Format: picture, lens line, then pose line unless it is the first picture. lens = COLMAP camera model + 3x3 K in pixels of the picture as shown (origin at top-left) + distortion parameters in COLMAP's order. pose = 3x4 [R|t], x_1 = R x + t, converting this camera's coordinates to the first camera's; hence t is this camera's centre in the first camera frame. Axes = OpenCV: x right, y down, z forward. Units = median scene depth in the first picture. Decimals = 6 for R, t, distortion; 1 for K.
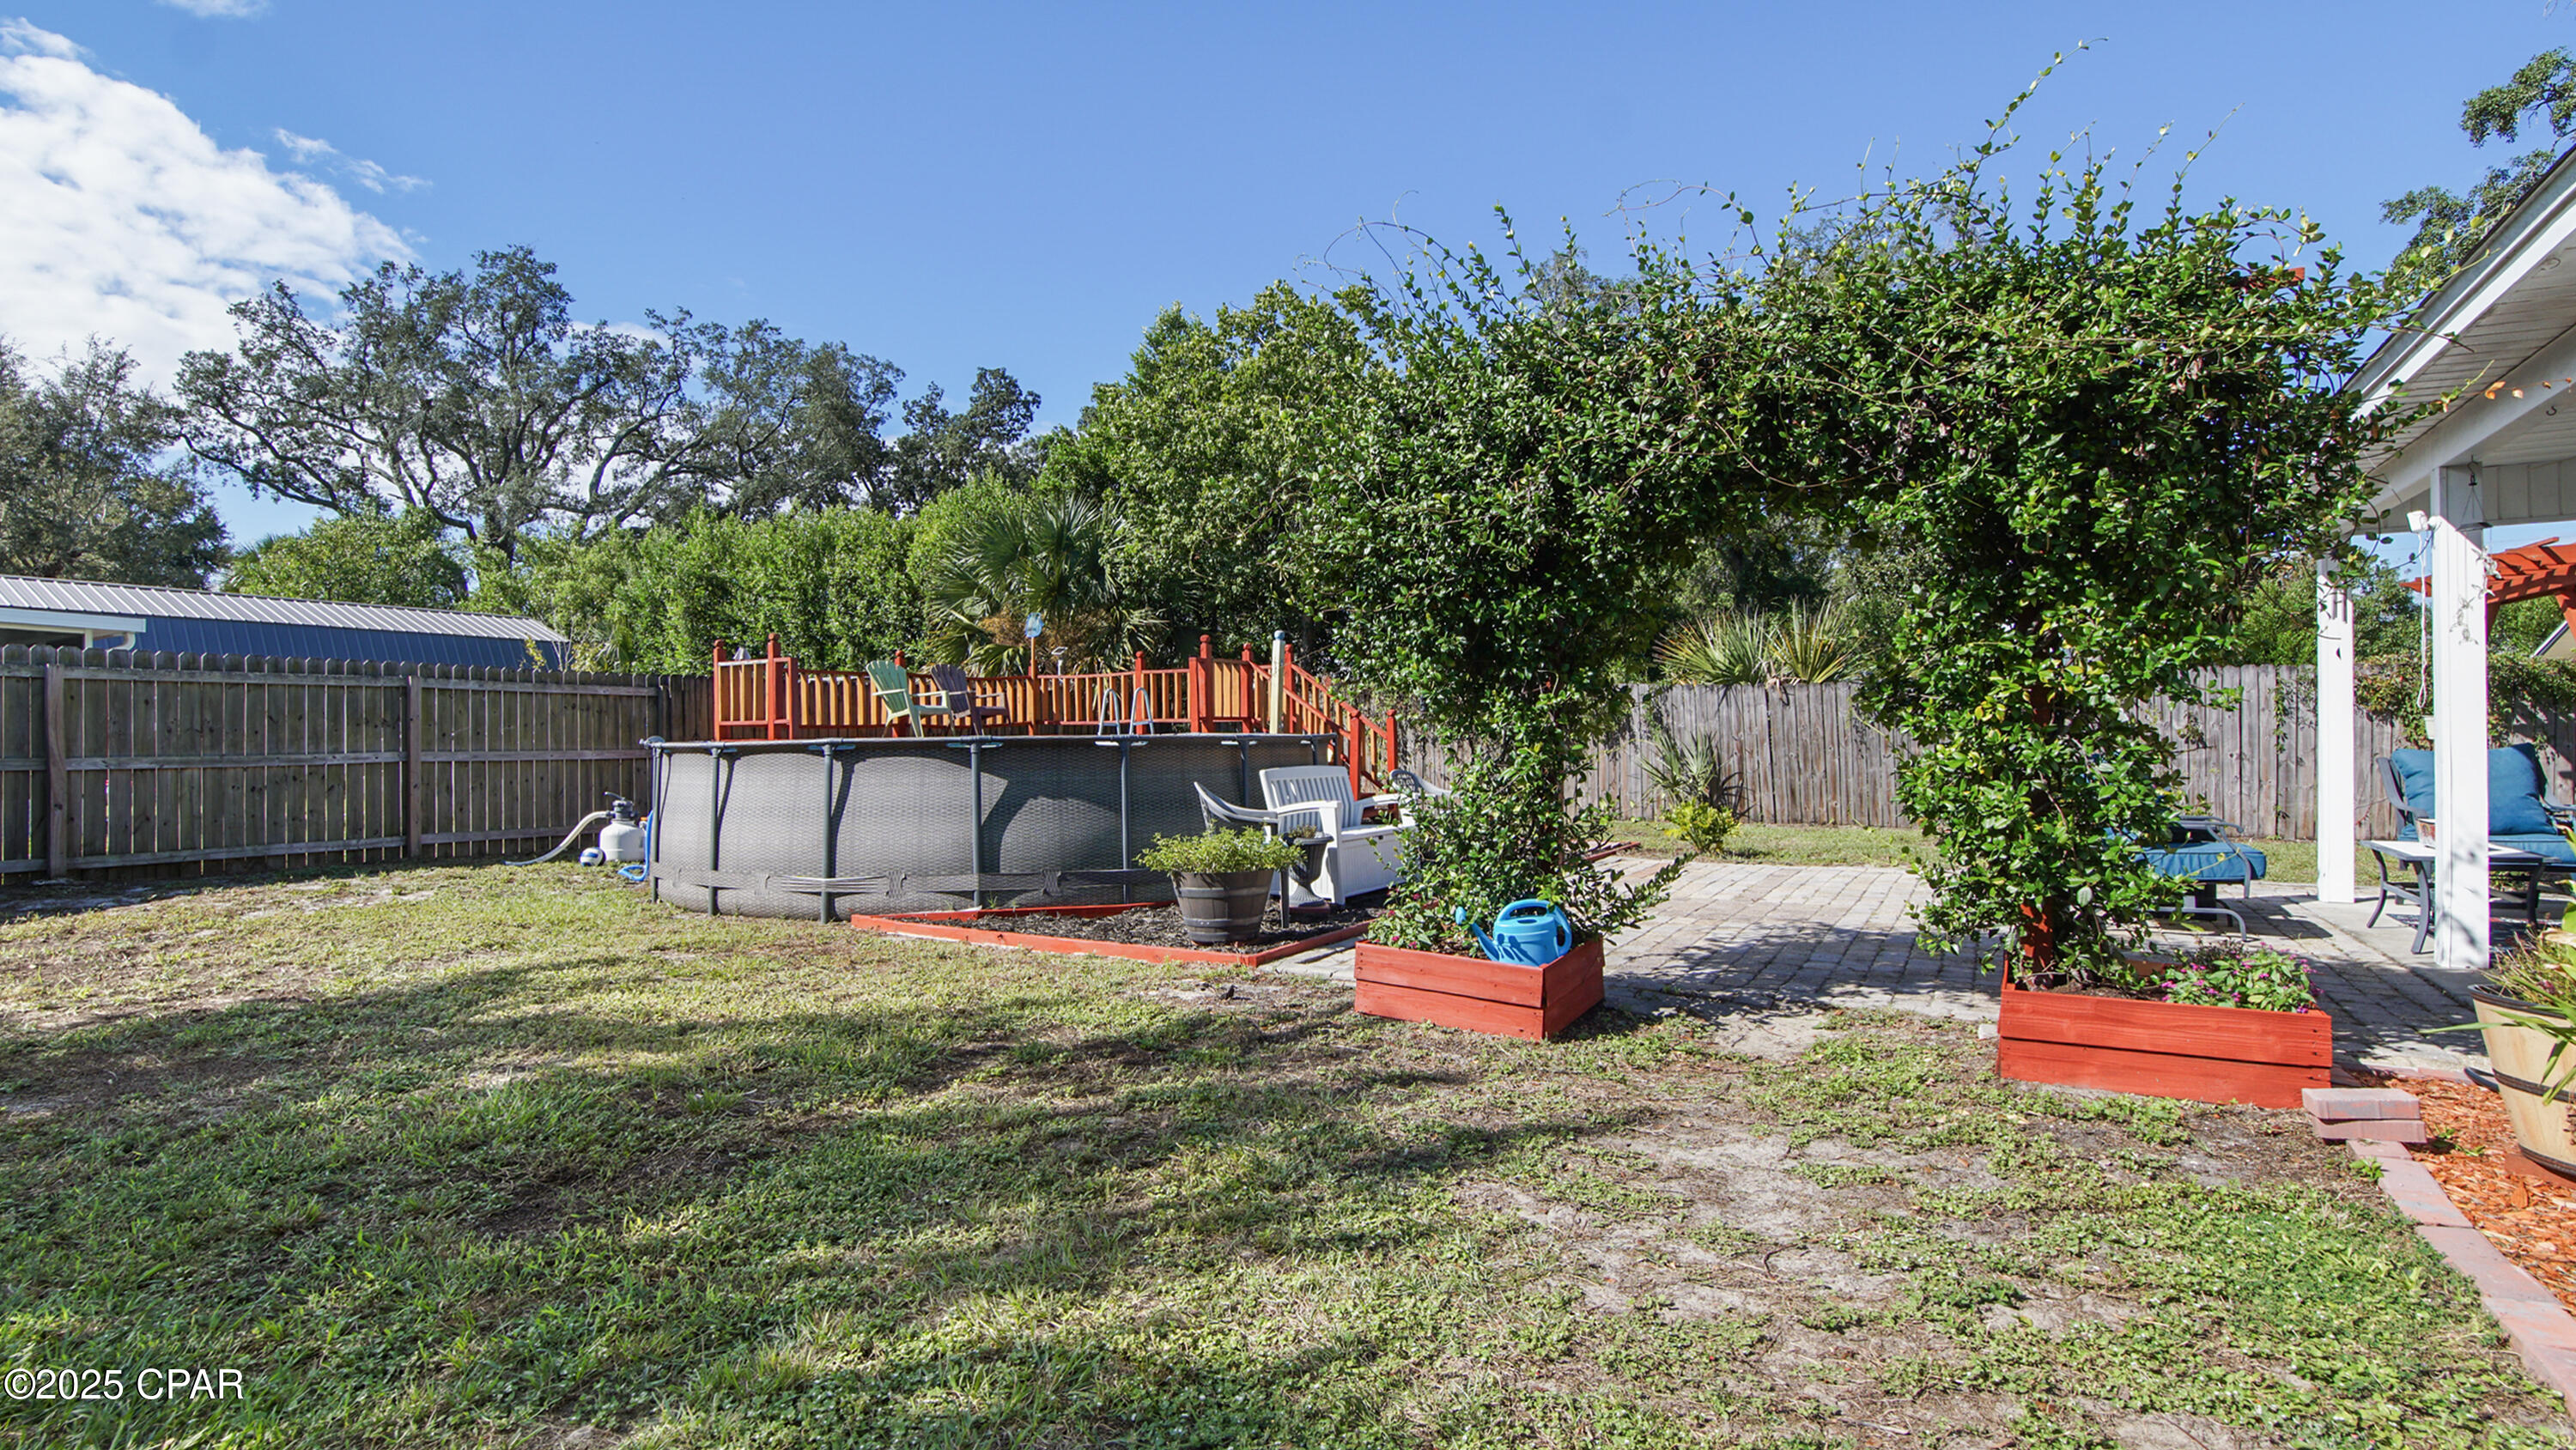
lens RADIAL K [[1176.3, 0, 1288.0], [0, 1176.3, 725.0], [0, 0, 1]] dist [-0.001207, -0.000001]
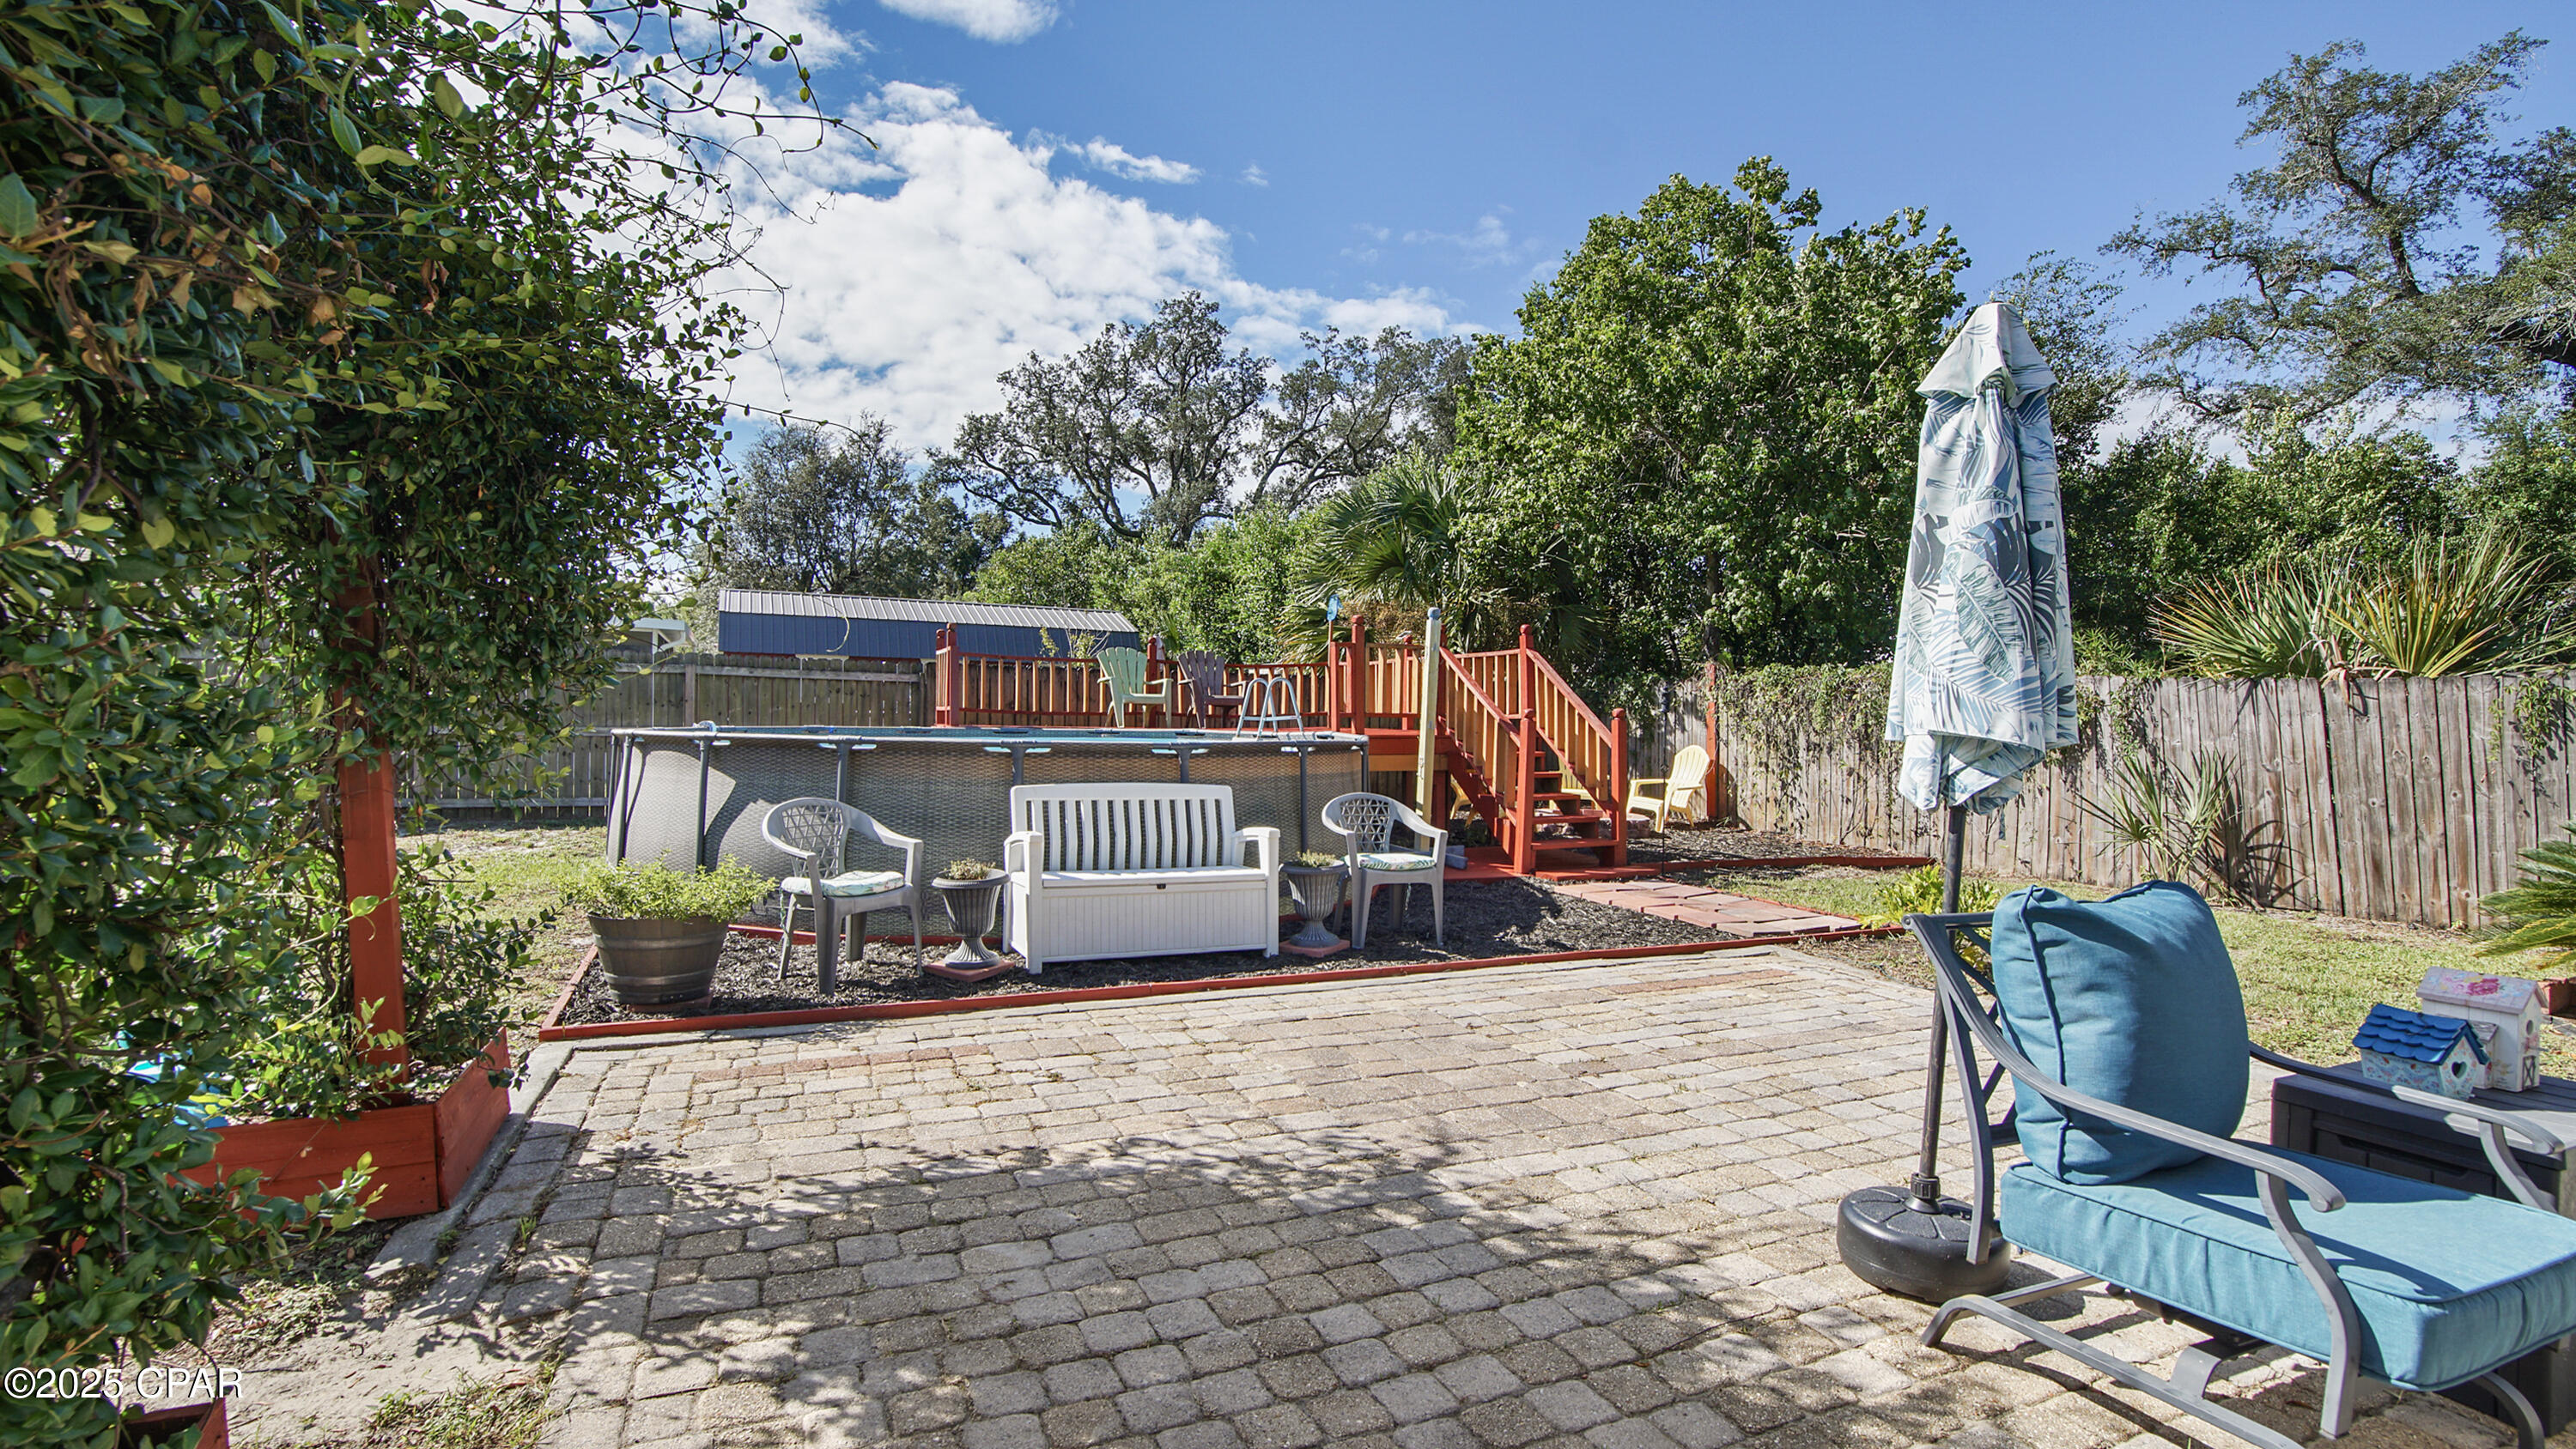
lens RADIAL K [[1188.5, 0, 1277.2], [0, 1188.5, 729.8], [0, 0, 1]] dist [-0.032387, 0.005357]
pose [[0.844615, 0.031692, -0.534435, 0.258888], [-0.023609, 0.999480, 0.021958, -0.008752], [0.534853, -0.005929, 0.844924, 0.216140]]
